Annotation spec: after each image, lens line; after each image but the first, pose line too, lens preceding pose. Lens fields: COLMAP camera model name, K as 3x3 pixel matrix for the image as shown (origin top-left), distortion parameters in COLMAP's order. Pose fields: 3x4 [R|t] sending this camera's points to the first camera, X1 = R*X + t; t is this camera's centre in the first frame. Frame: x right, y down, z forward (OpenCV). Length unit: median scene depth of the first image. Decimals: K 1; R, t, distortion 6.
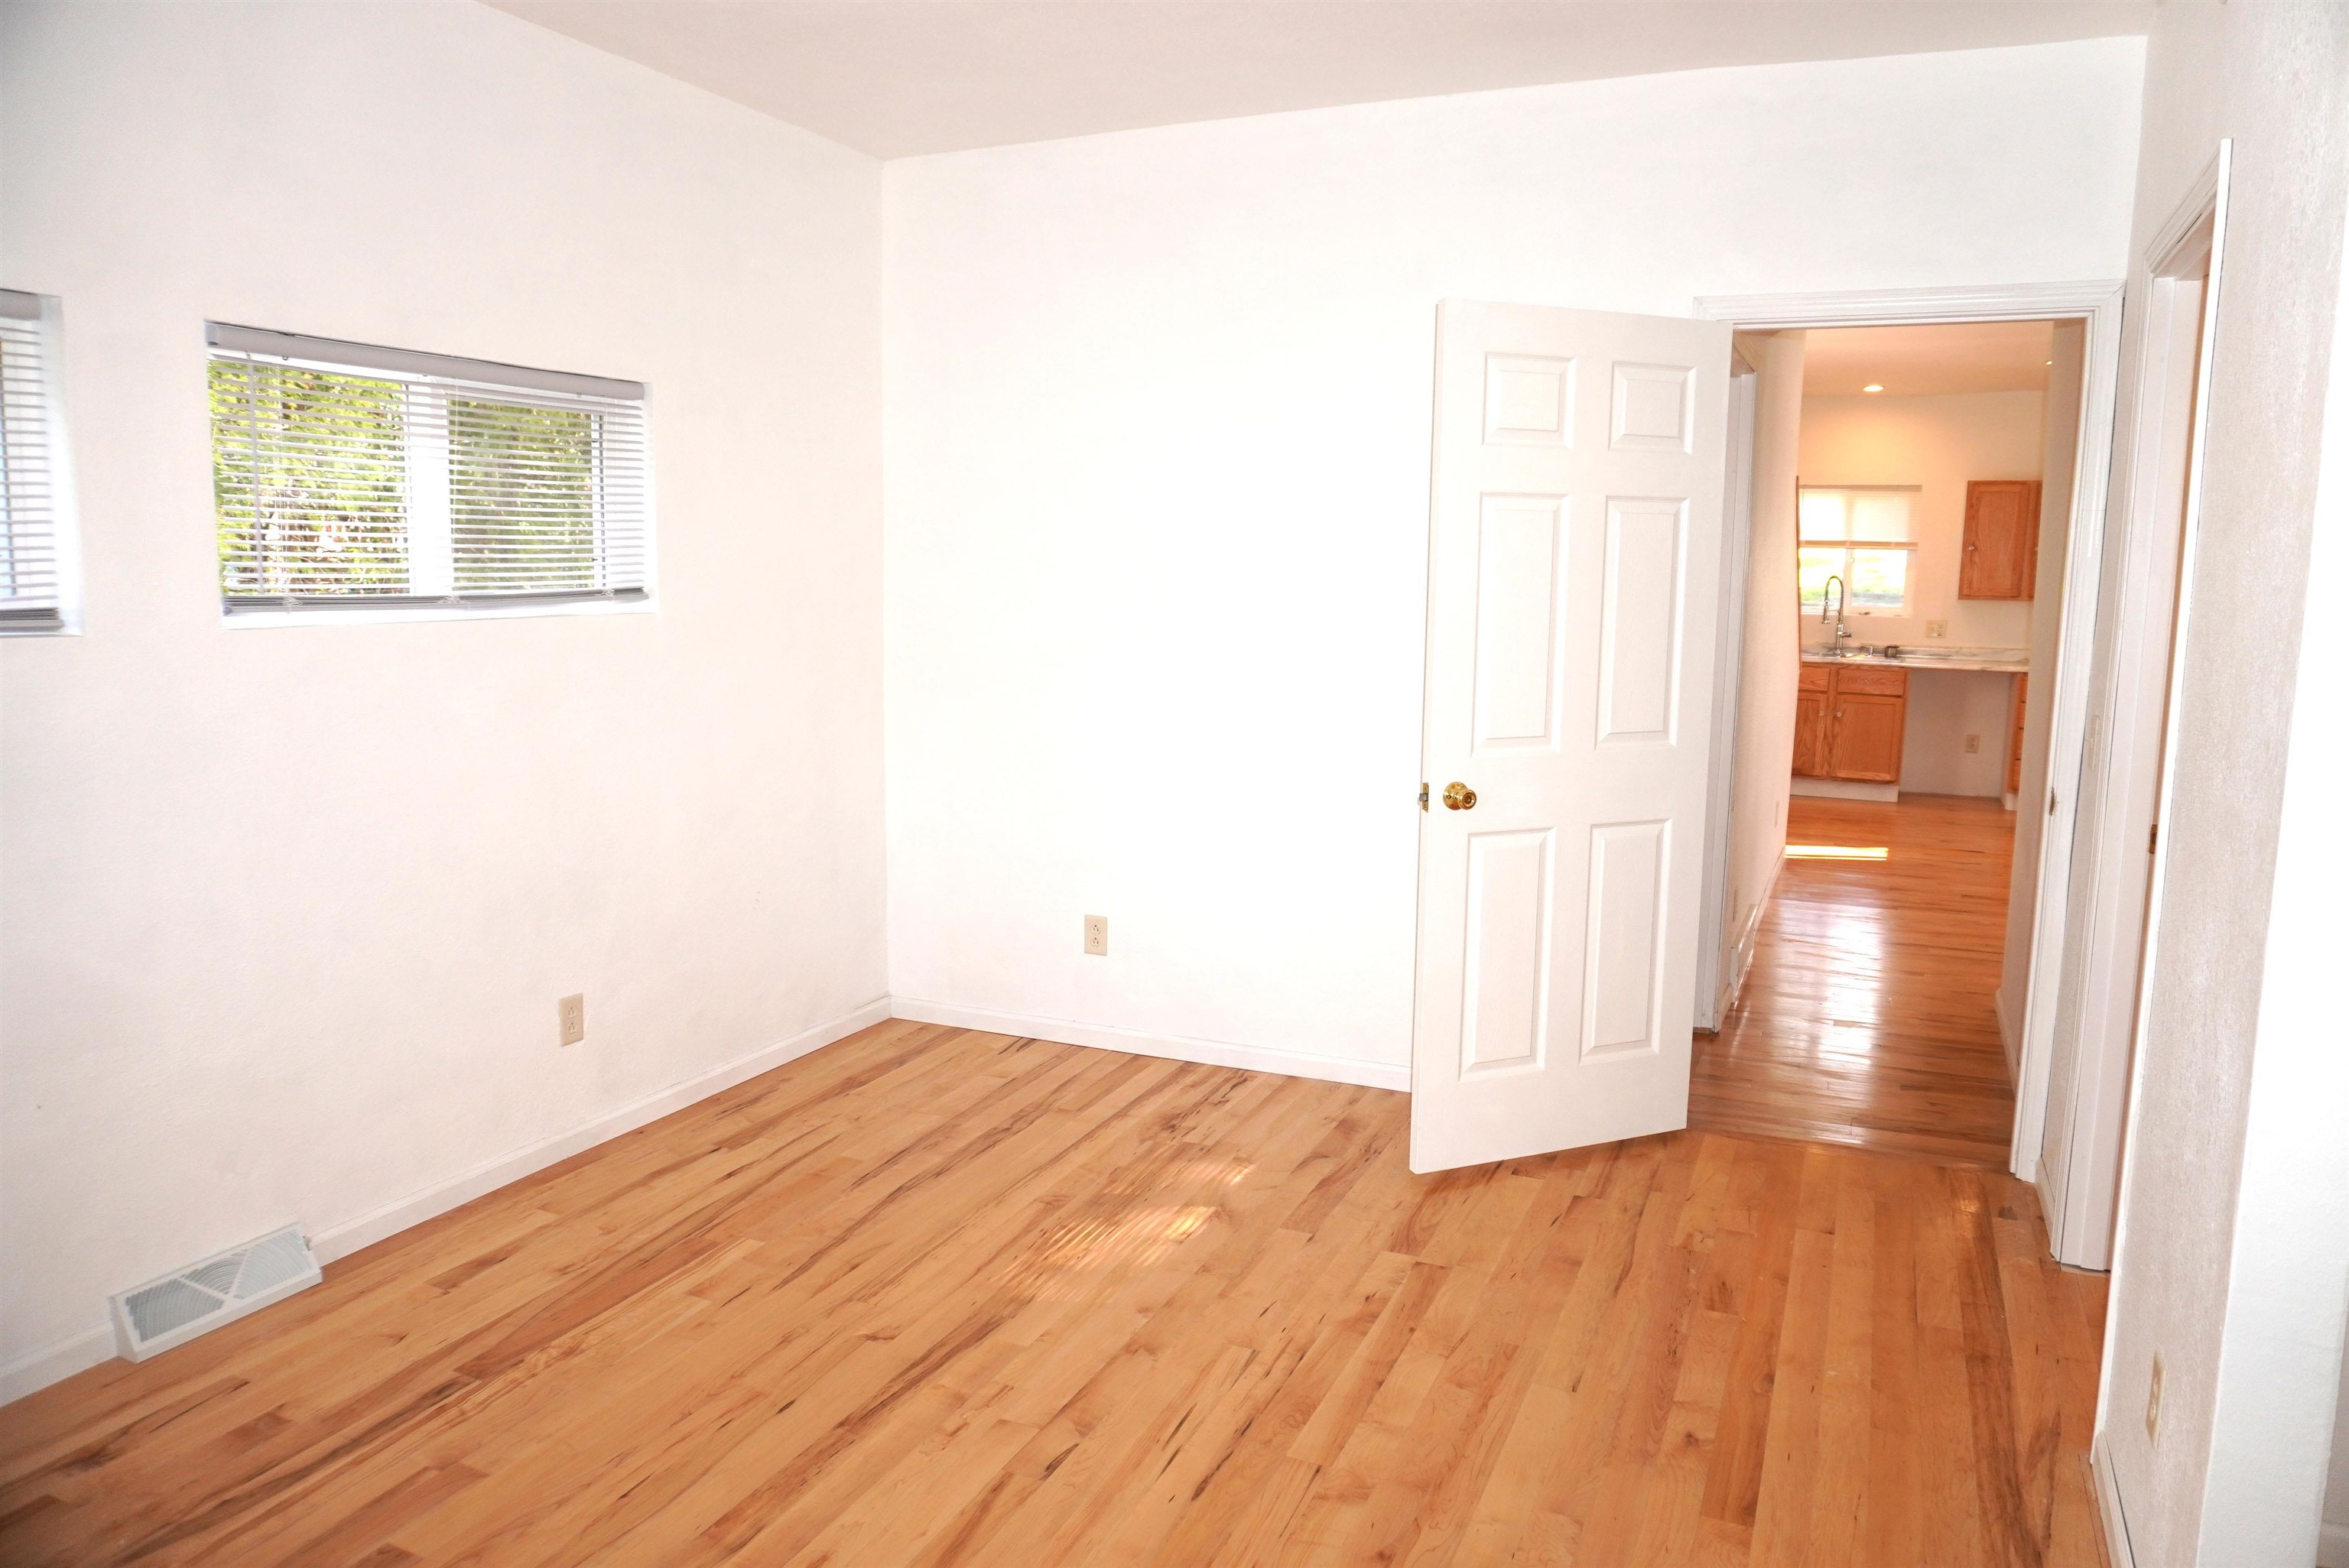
lens RADIAL K [[1573.5, 0, 1179.2], [0, 1573.5, 763.4], [0, 0, 1]] dist [-0.057432, 0.026331]
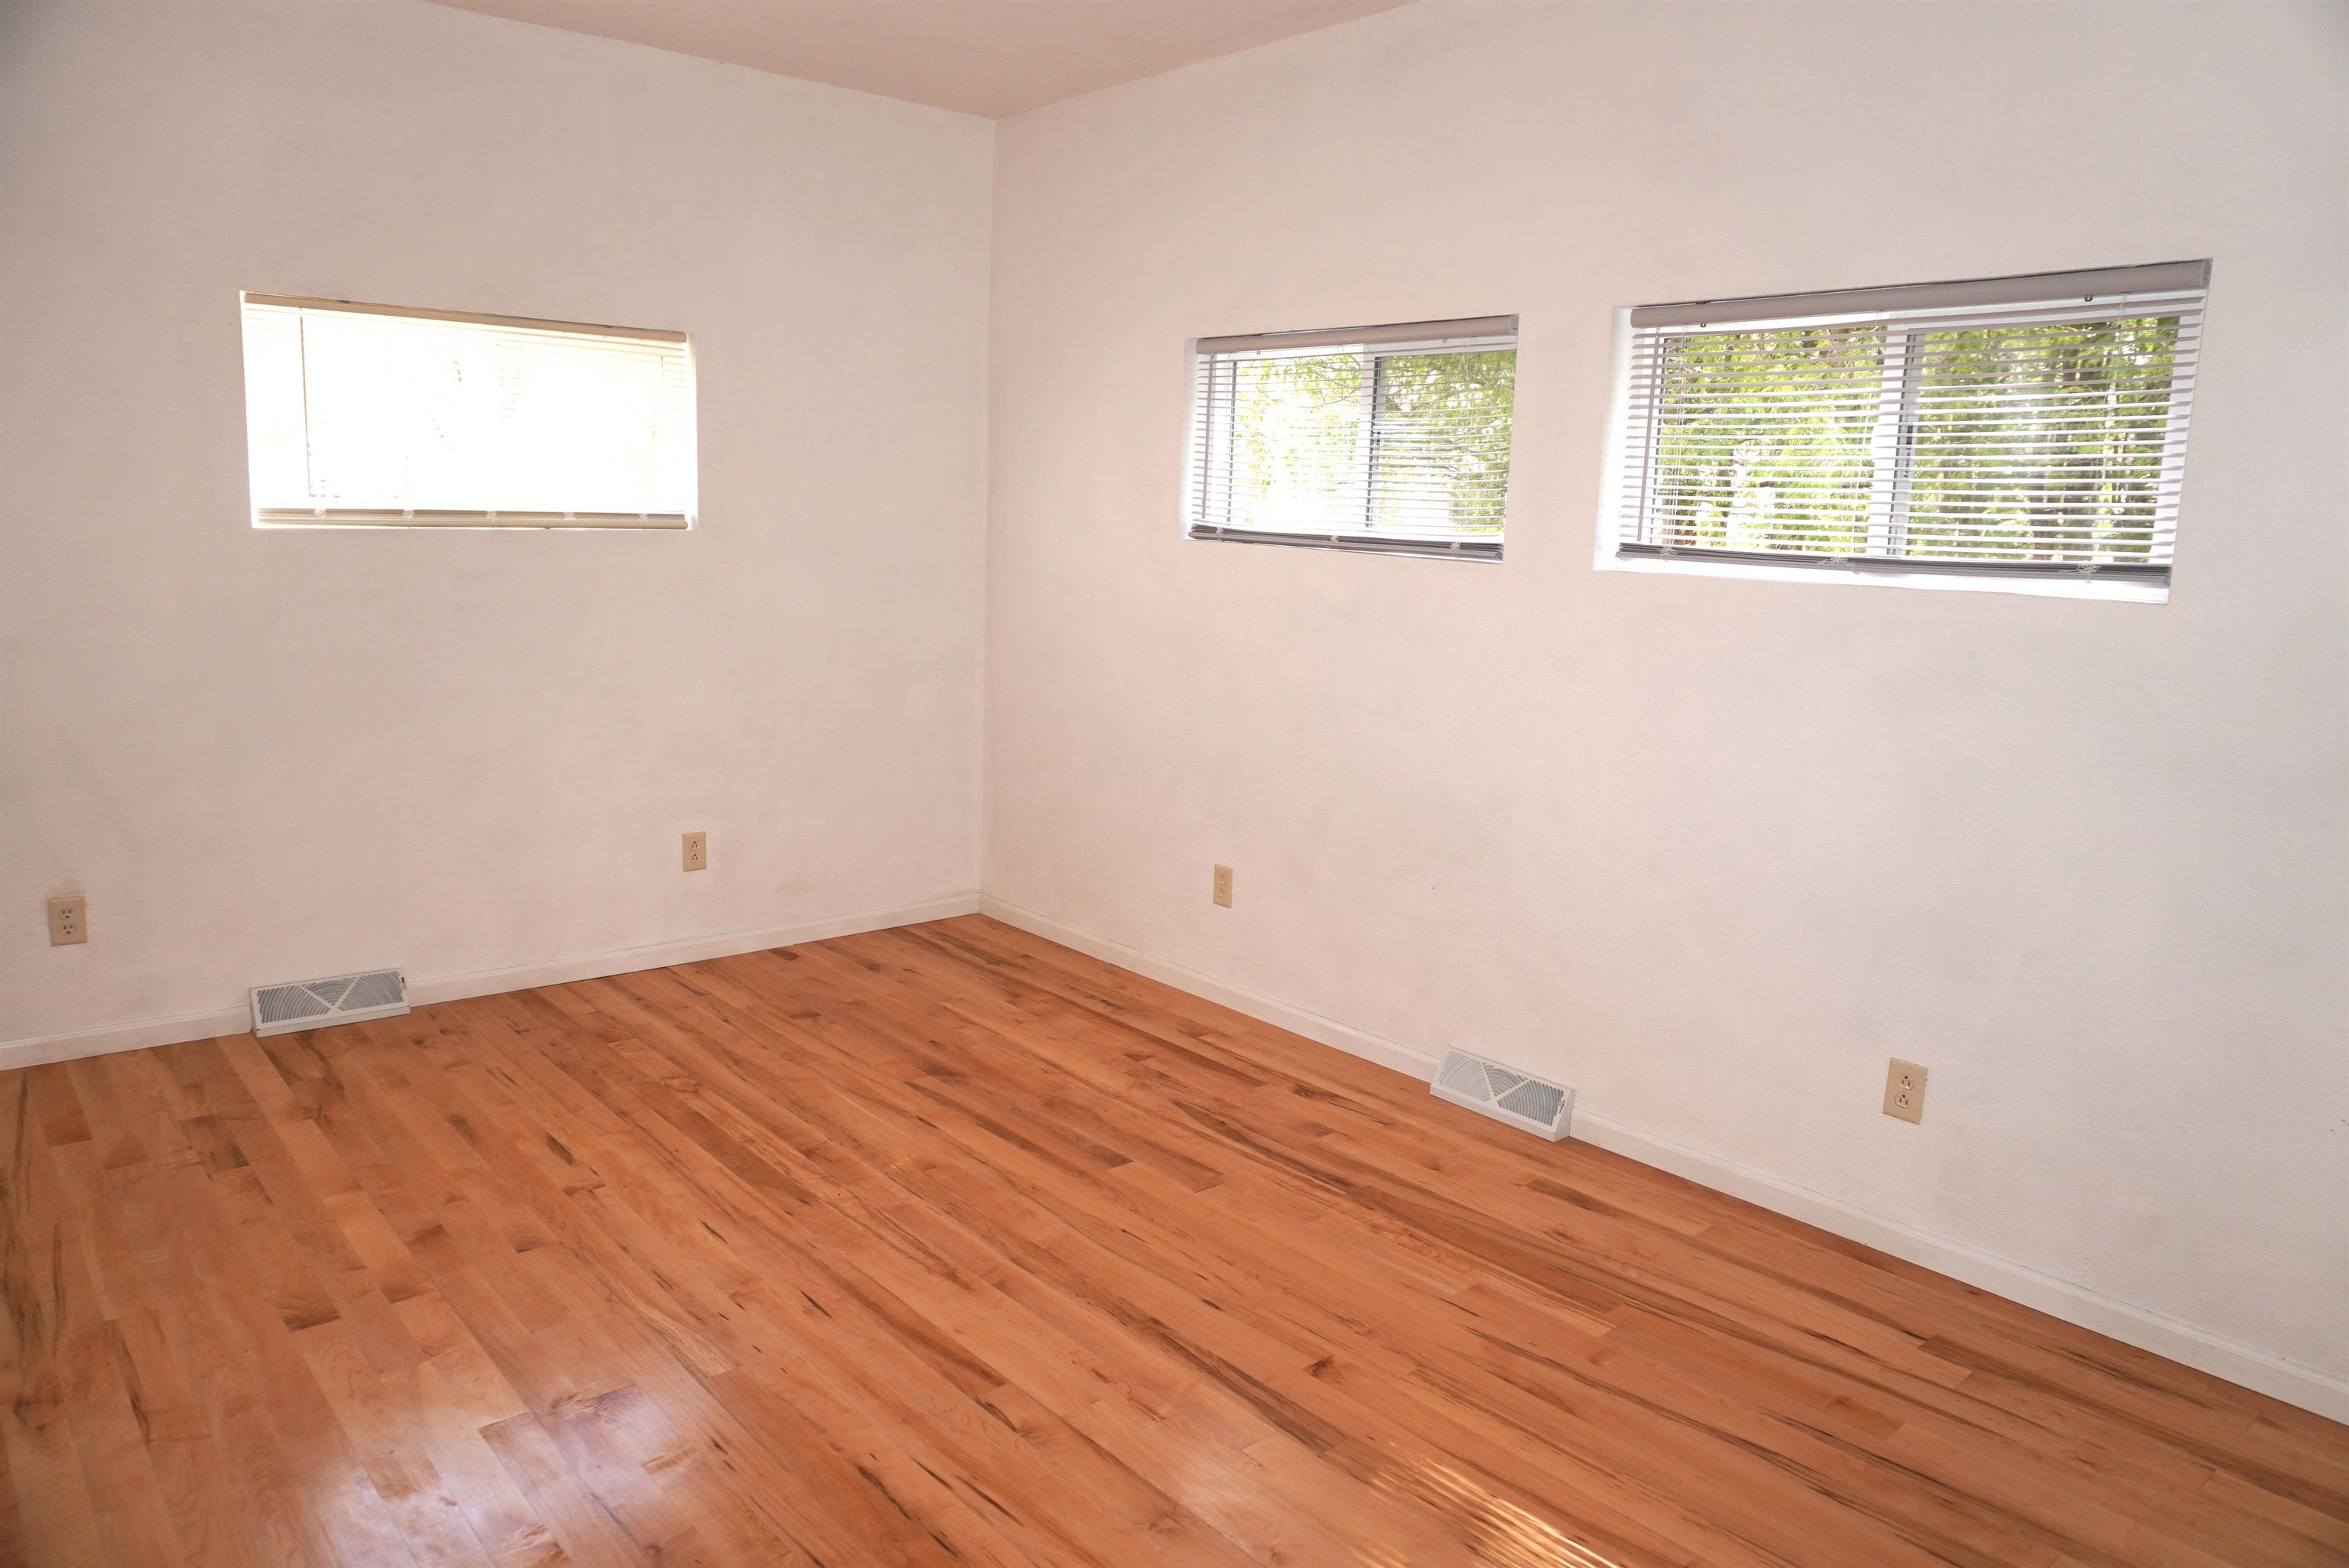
lens RADIAL K [[1573.5, 0, 1190.2], [0, 1573.5, 767.1], [0, 0, 1]] dist [-0.057432, 0.026331]
pose [[-0.420807, 0.118026, -0.899439, 0.581180], [-0.151256, 0.968492, 0.197853, -0.125057], [0.894451, 0.219304, -0.389696, 1.169493]]
